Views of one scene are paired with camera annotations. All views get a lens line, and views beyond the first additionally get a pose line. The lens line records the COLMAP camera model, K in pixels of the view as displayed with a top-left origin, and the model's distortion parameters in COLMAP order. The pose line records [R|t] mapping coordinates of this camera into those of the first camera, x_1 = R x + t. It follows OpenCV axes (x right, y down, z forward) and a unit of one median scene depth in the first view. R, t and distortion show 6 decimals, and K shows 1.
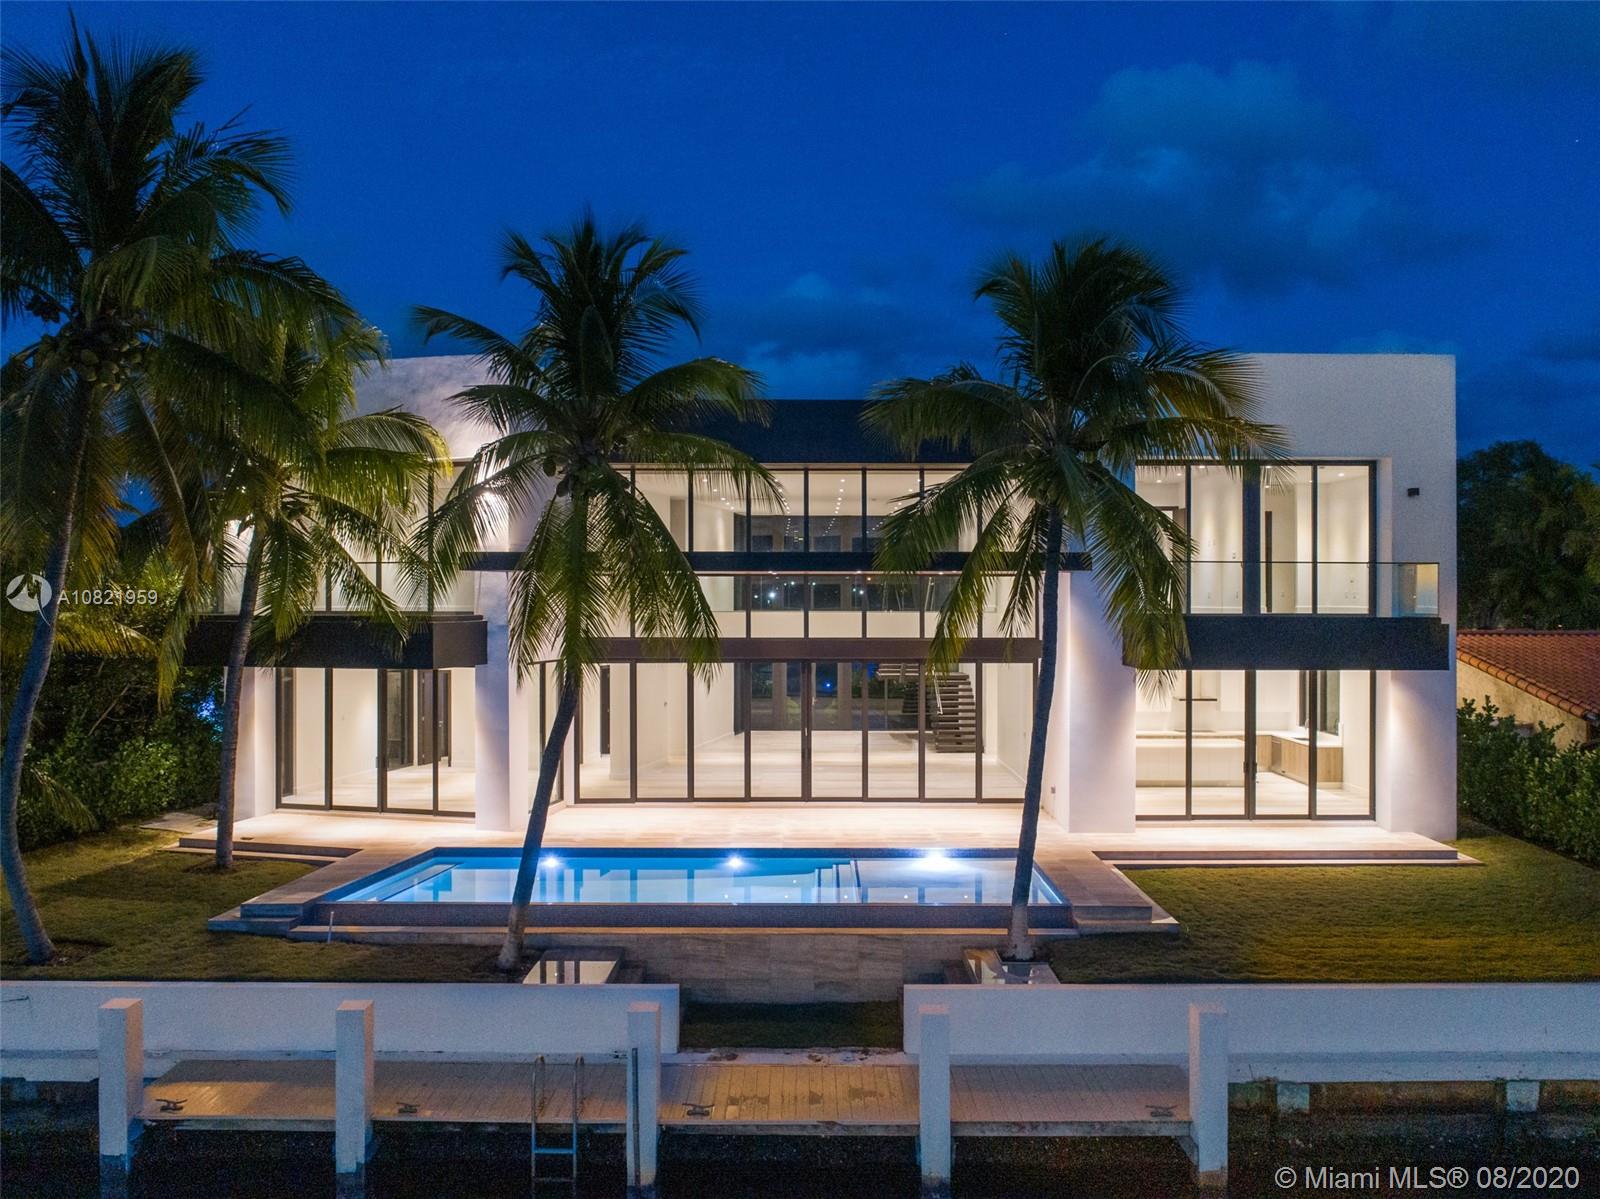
lens RADIAL K [[1225.3, 0, 809.8], [0, 1225.3, 634.1], [0, 0, 1]] dist [-0.020202, 0.003940]
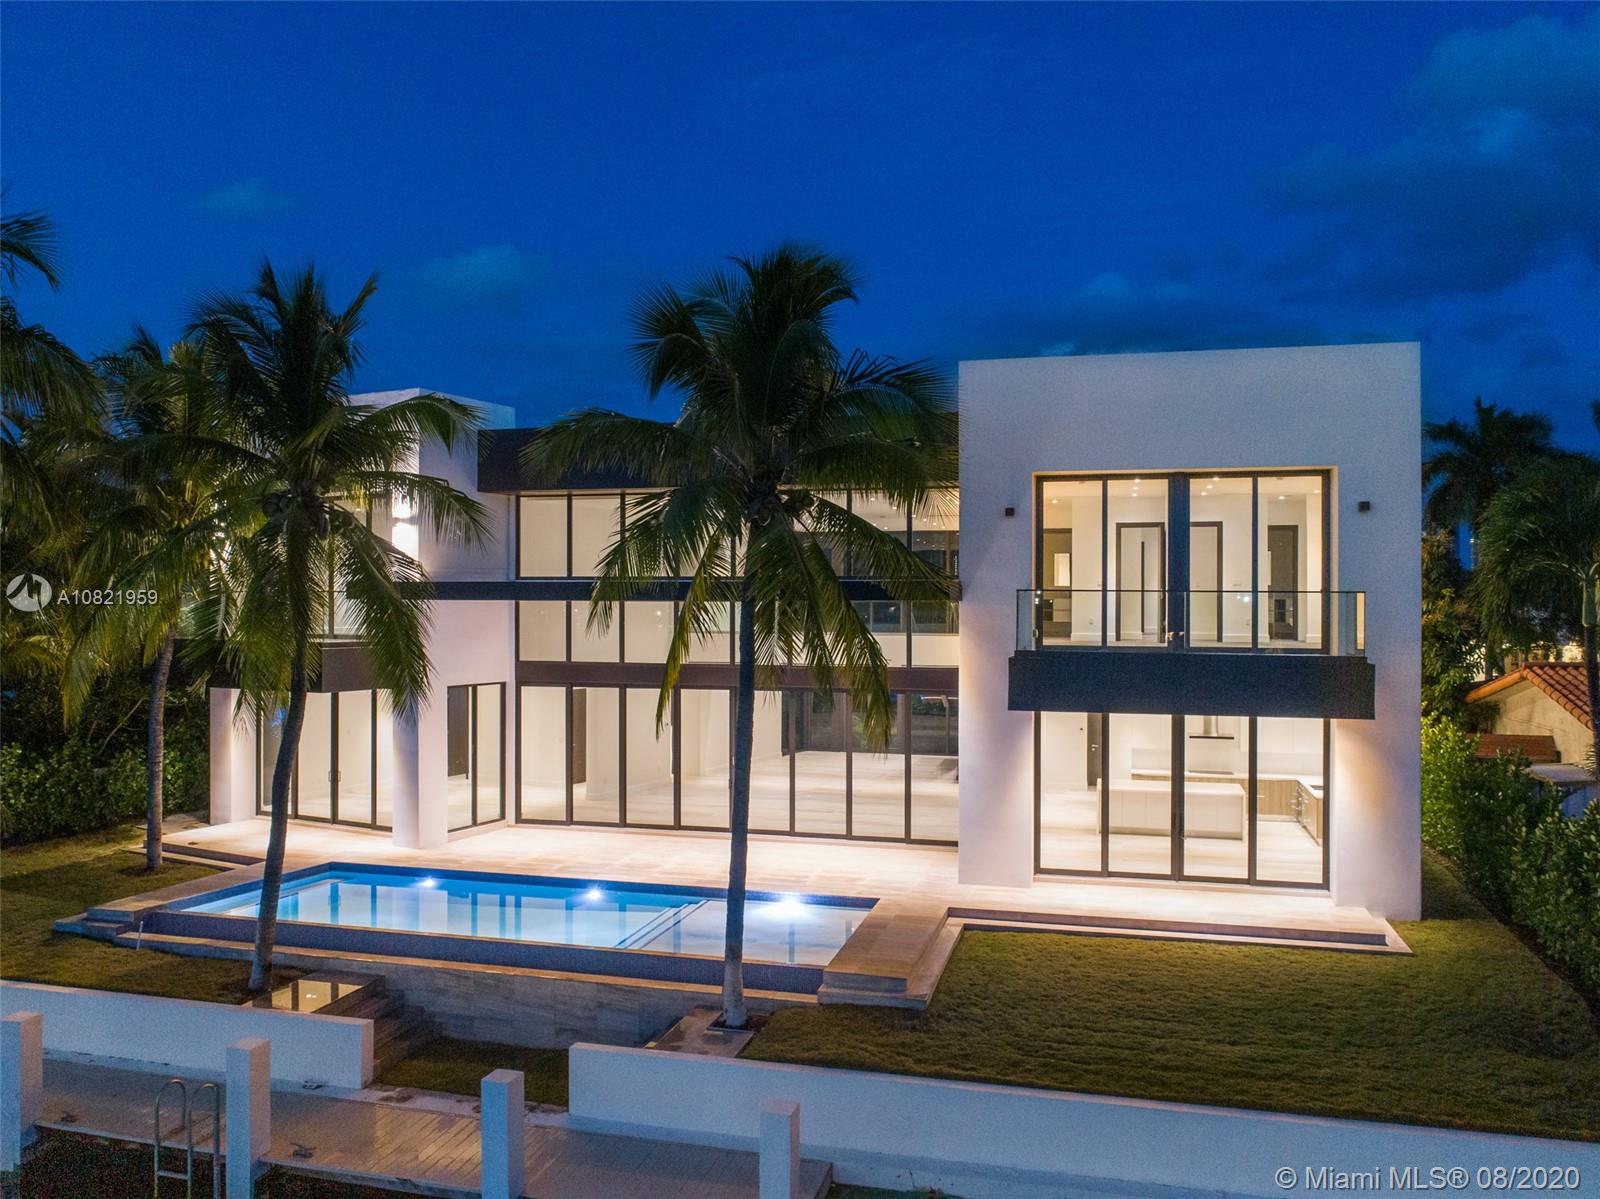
lens RADIAL K [[1225.3, 0, 791.7], [0, 1225.3, 616.7], [0, 0, 1]] dist [-0.020202, 0.003940]
pose [[0.966423, 0.004454, -0.256916, 0.433292], [-0.009195, 0.999809, -0.017256, -0.027738], [0.256790, 0.019039, 0.966280, 0.102226]]
